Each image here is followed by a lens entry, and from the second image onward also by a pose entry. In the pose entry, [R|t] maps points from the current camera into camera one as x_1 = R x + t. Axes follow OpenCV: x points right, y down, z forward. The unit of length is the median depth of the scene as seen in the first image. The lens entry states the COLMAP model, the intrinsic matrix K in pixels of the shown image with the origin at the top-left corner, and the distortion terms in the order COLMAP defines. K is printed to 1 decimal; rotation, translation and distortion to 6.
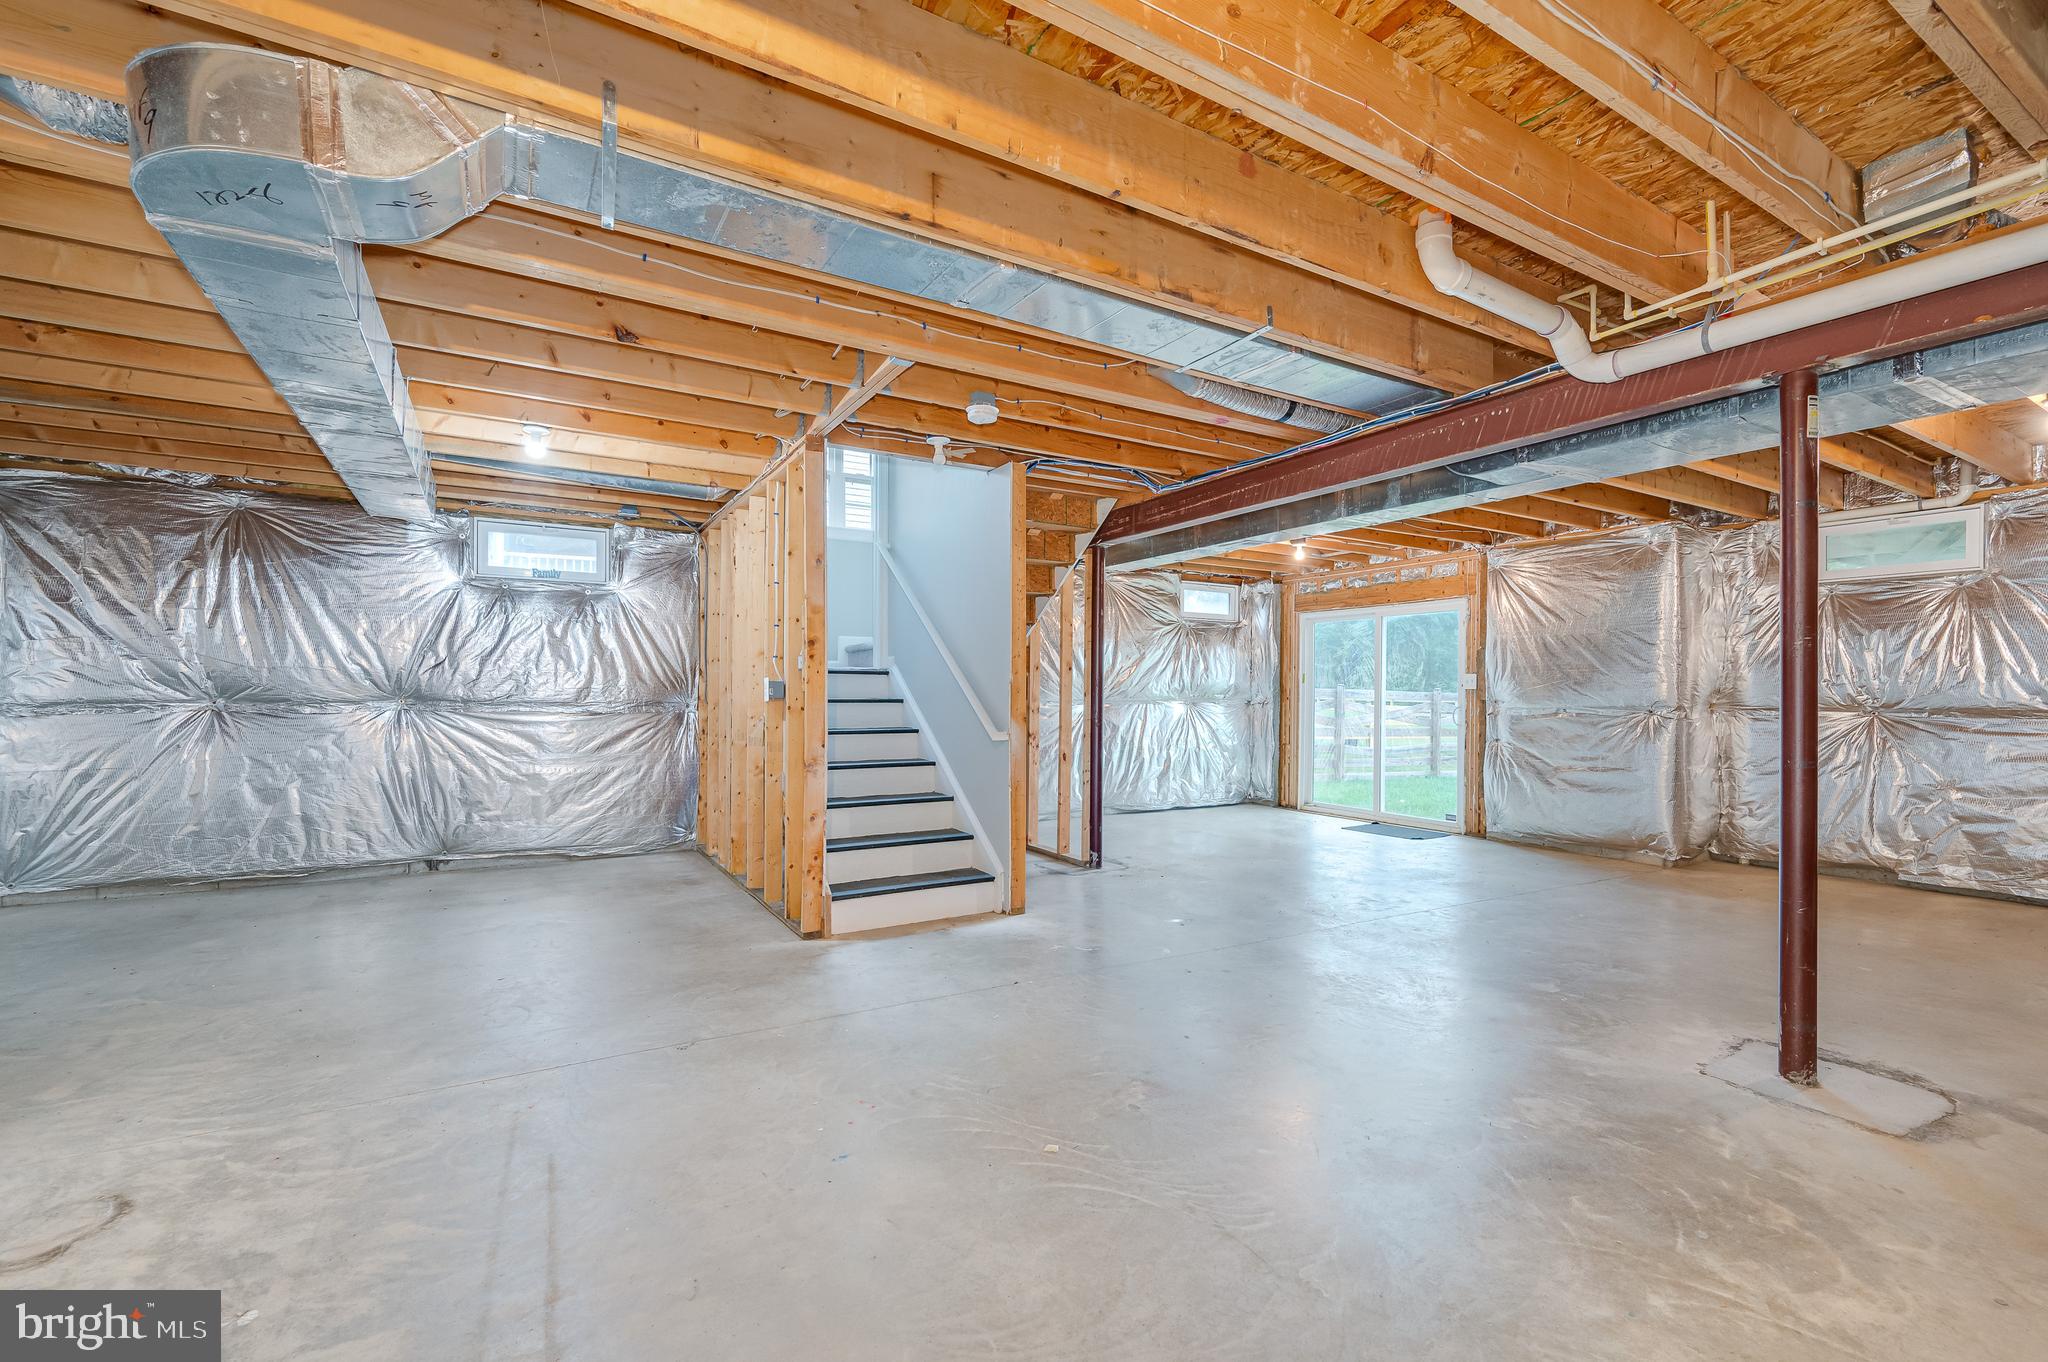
lens RADIAL K [[872.3, 0, 1029.6], [0, 872.3, 696.4], [0, 0, 1]] dist [0.007530, -0.000180]
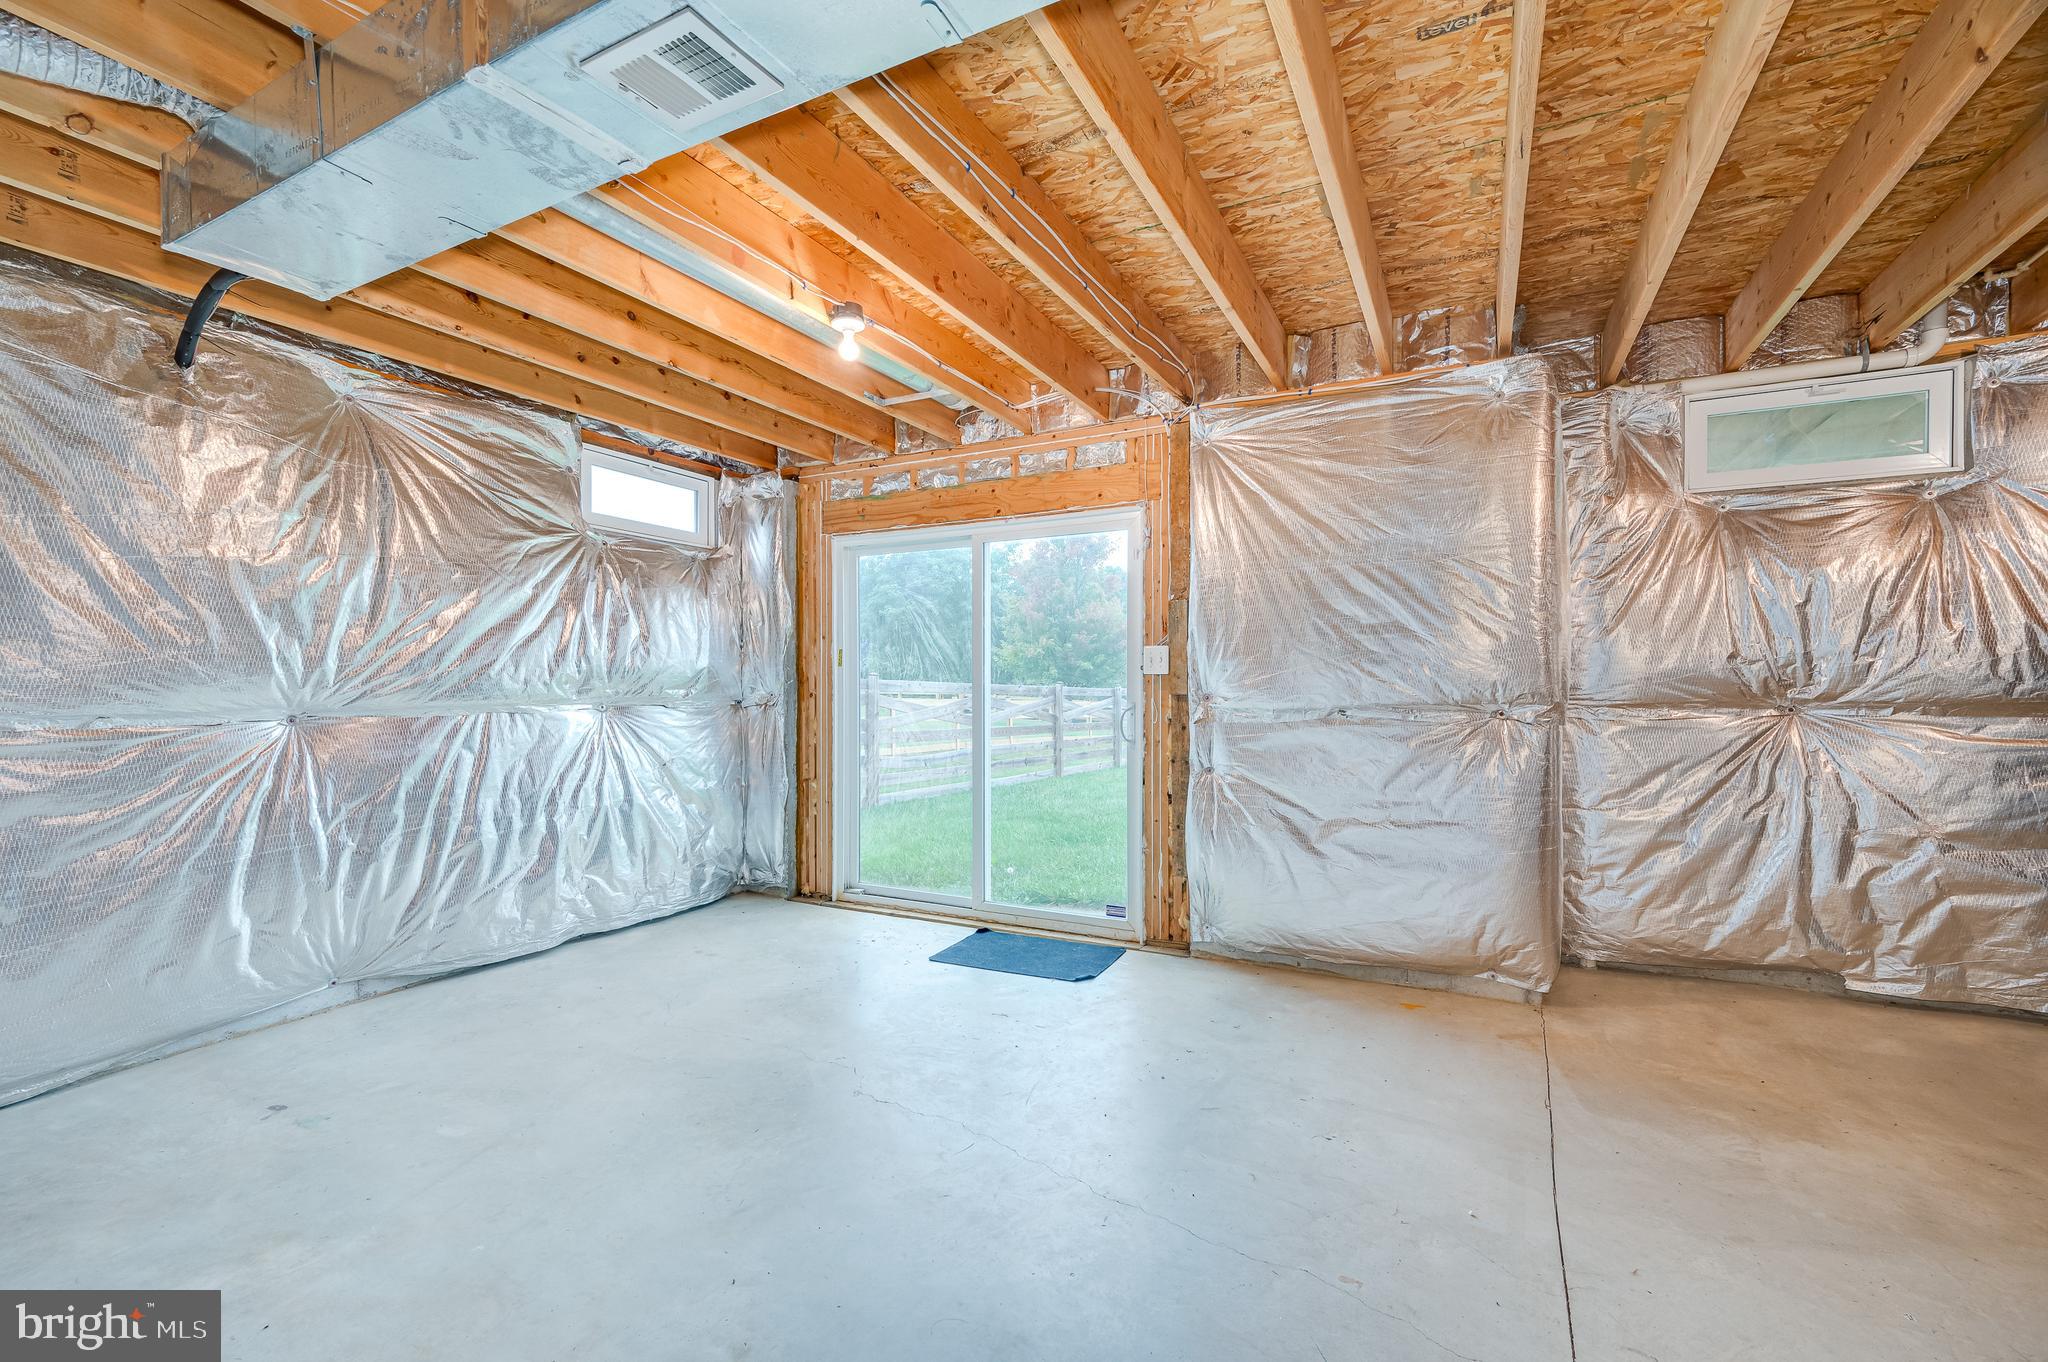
lens RADIAL K [[872.3, 0, 1034.9], [0, 872.3, 692.3], [0, 0, 1]] dist [0.007530, -0.000180]
pose [[0.846397, -0.012166, 0.532414, 0.131691], [0.010578, 0.999926, 0.006034, -0.001157], [-0.532448, 0.000525, 0.846463, 0.493945]]
